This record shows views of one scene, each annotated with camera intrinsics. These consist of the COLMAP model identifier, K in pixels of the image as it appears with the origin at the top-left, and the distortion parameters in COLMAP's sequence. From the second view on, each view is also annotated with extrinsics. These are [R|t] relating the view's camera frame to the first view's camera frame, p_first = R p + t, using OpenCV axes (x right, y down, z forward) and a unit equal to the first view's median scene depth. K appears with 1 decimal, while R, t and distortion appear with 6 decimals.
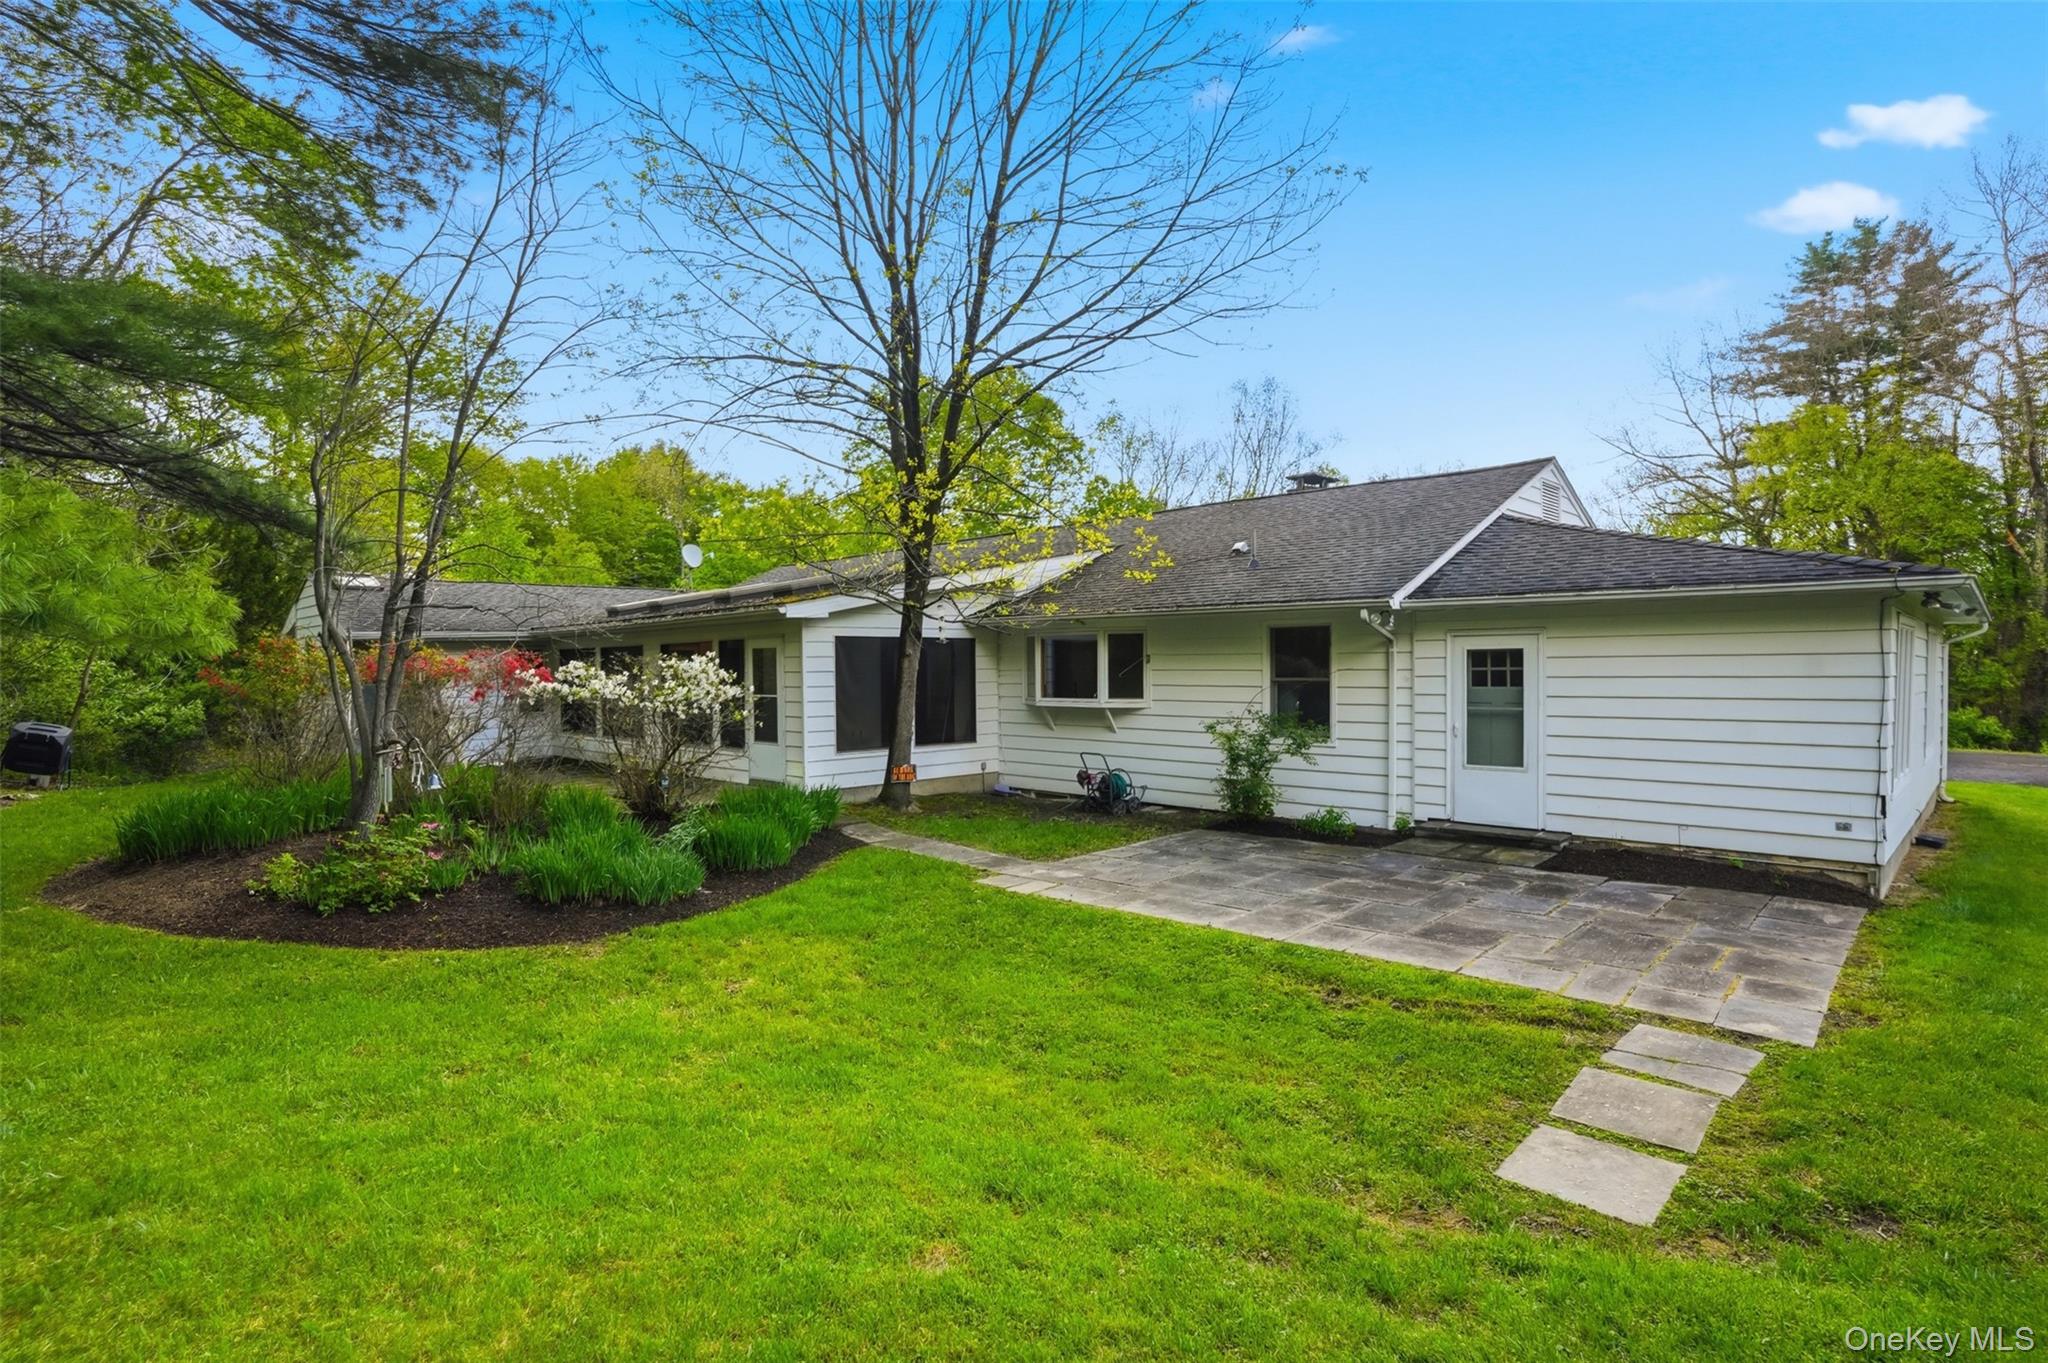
lens RADIAL K [[1005.5, 0, 1013.0], [0, 1005.5, 689.5], [0, 0, 1]] dist [-0.090896, 0.040105]
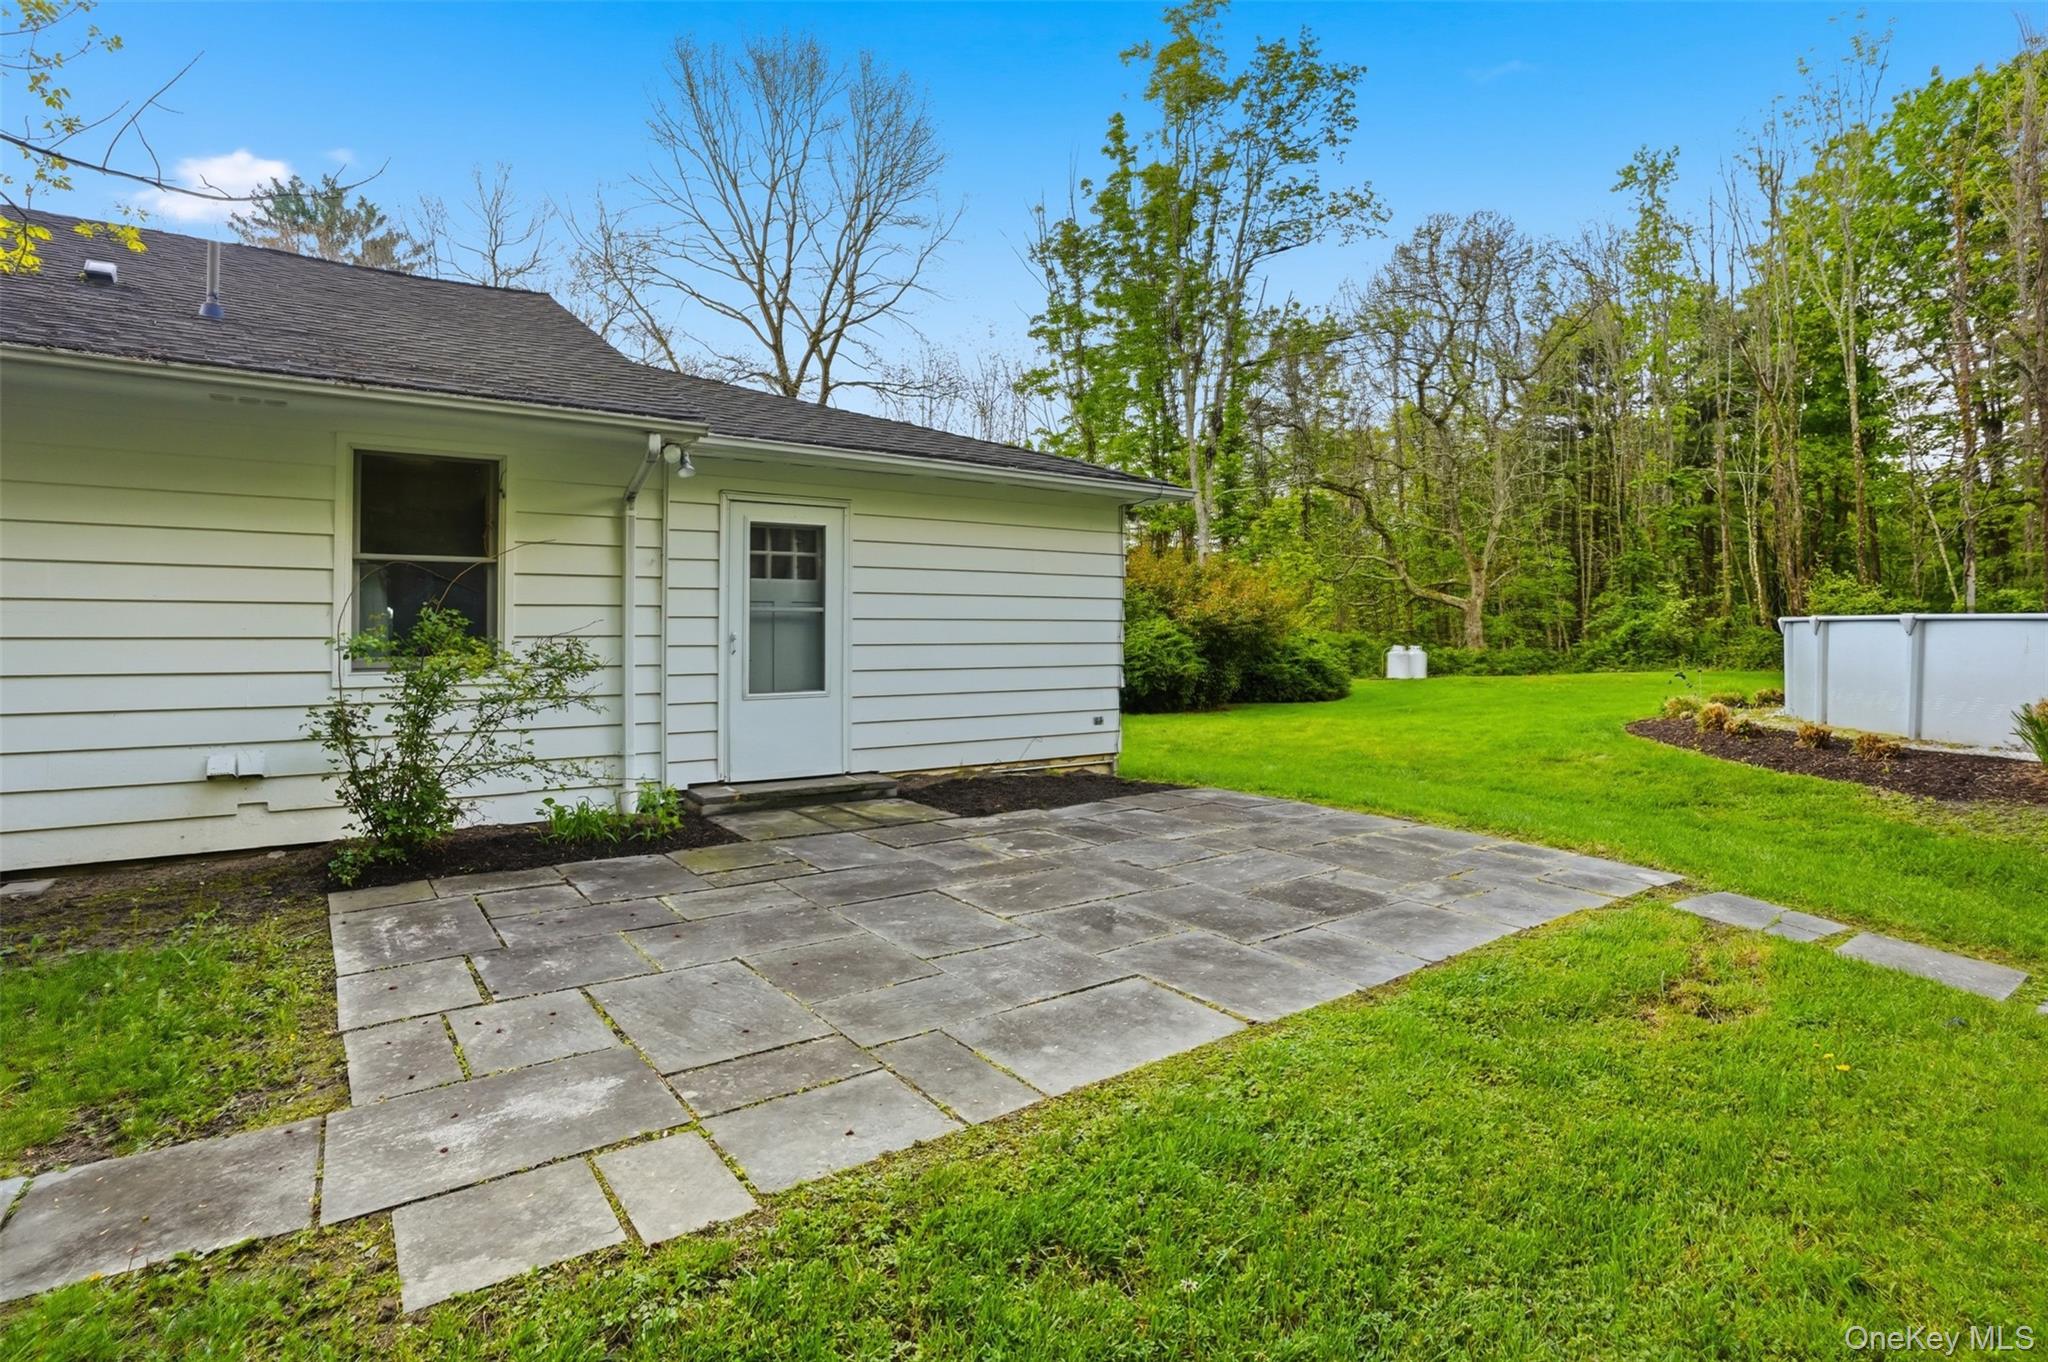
lens RADIAL K [[1021.8, 0, 1016.6], [0, 1021.8, 669.6], [0, 0, 1]] dist [-0.095039, 0.041174]
pose [[0.169055, -0.034859, 0.984990, -0.191066], [0.012079, 0.999373, 0.033294, 0.039356], [-0.985533, 0.006269, 0.169370, 0.716186]]
